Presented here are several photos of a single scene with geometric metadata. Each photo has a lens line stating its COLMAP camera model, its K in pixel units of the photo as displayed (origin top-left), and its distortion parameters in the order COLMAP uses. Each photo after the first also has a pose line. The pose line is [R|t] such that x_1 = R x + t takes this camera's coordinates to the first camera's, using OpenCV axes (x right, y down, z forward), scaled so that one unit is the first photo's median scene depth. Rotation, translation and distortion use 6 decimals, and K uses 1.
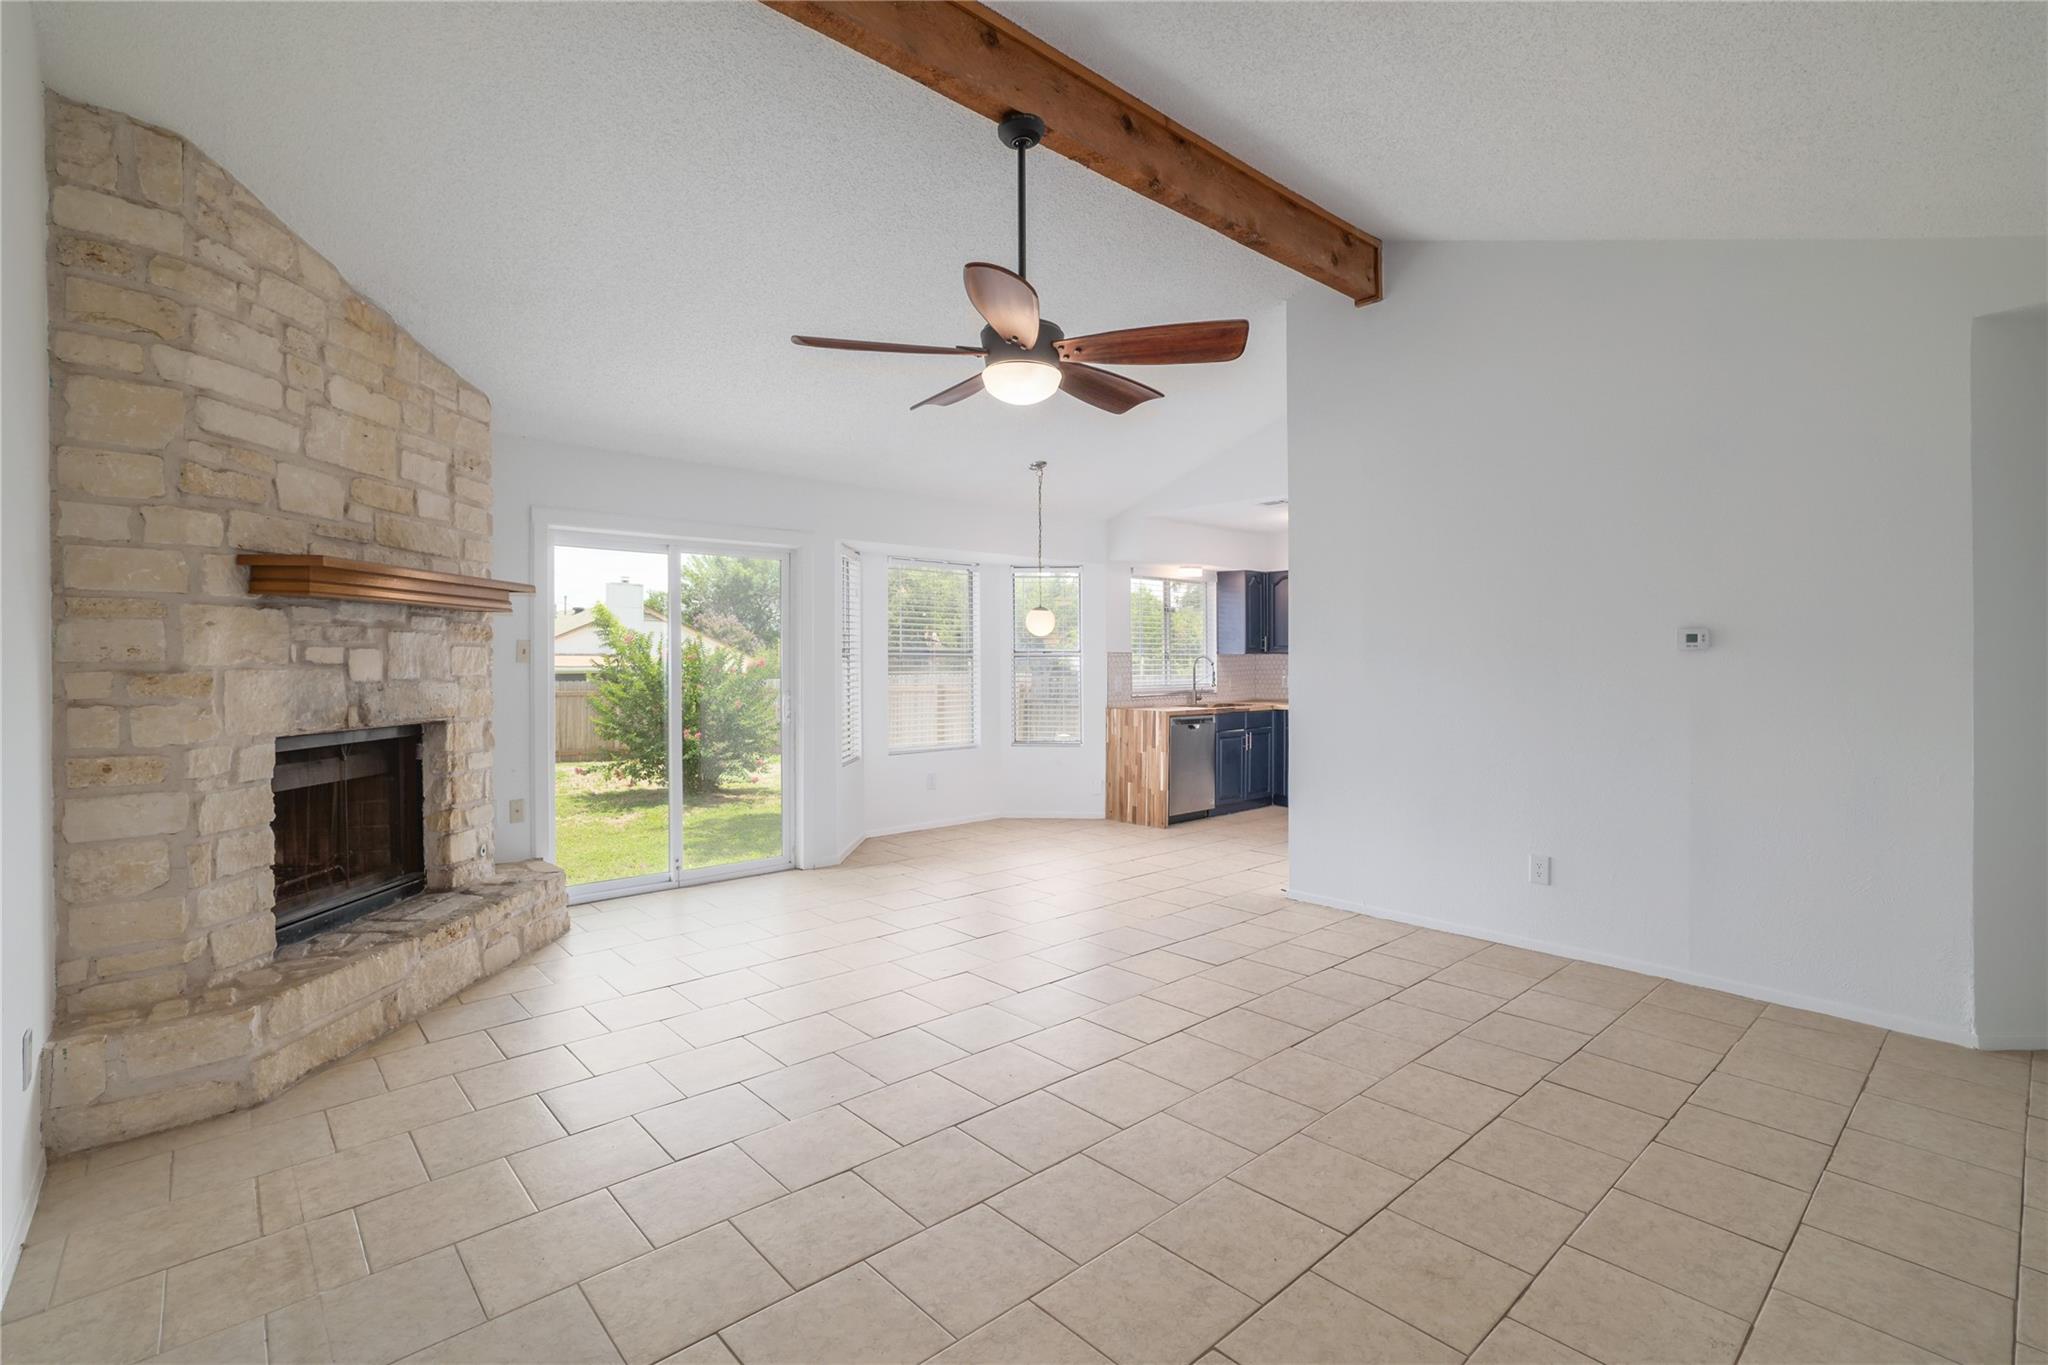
lens RADIAL K [[937.6, 0, 1018.4], [0, 937.6, 662.0], [0, 0, 1]] dist [-0.012267, 0.015049]
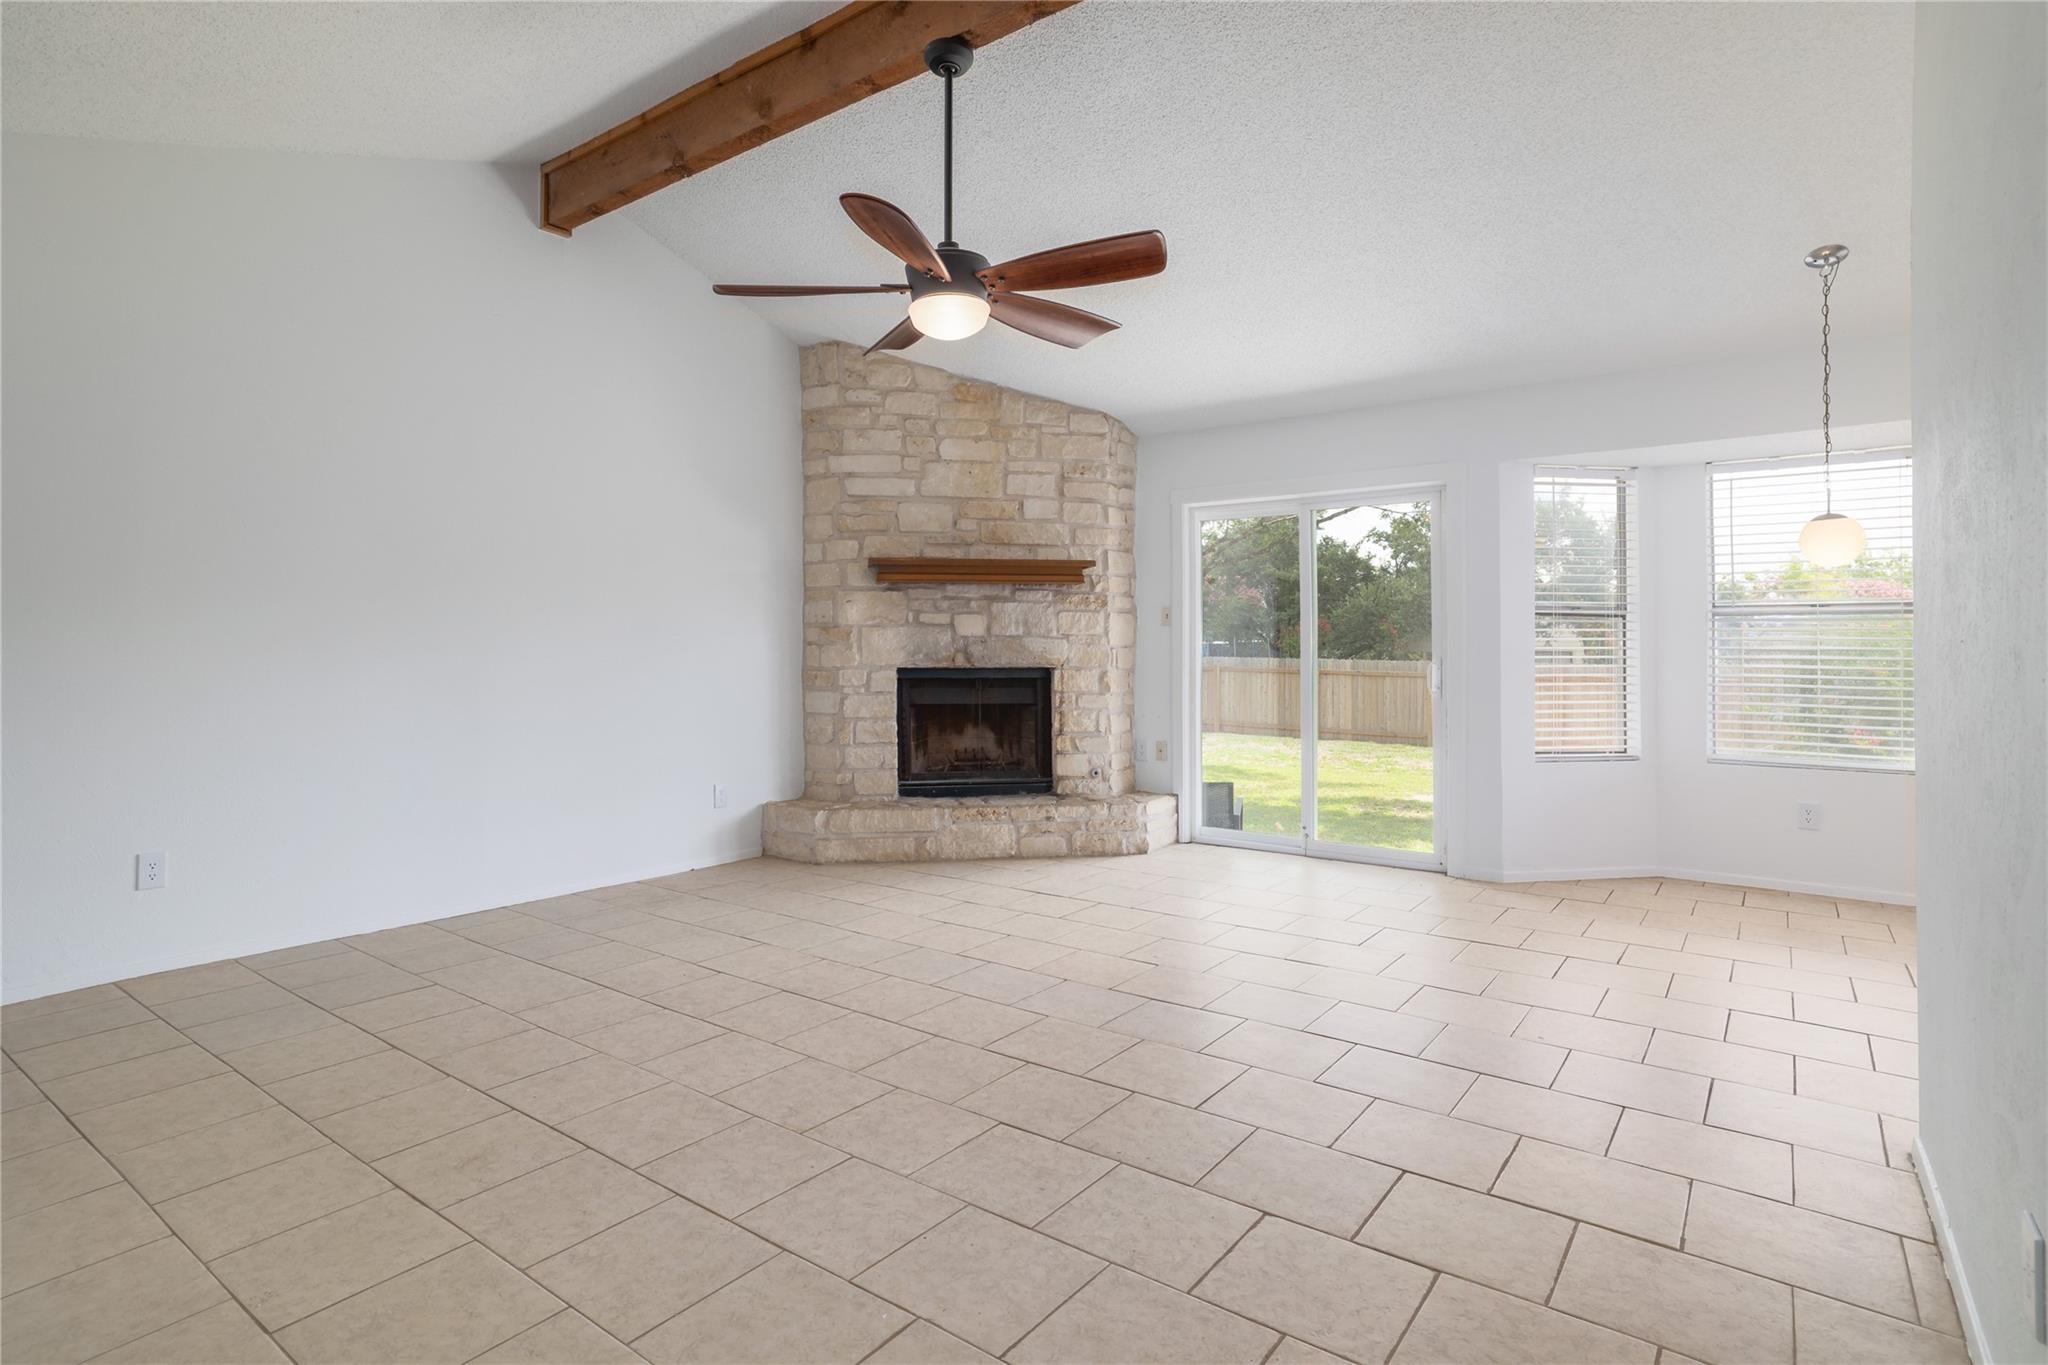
lens RADIAL K [[1034.7, 0, 1022.1], [0, 1034.7, 643.5], [0, 0, 1]] dist [0.015941, 0.000721]
pose [[0.197403, -0.008366, -0.980287, 0.966571], [-0.000616, 0.999962, -0.008657, 0.048217], [0.980322, 0.002313, 0.197390, 0.773240]]
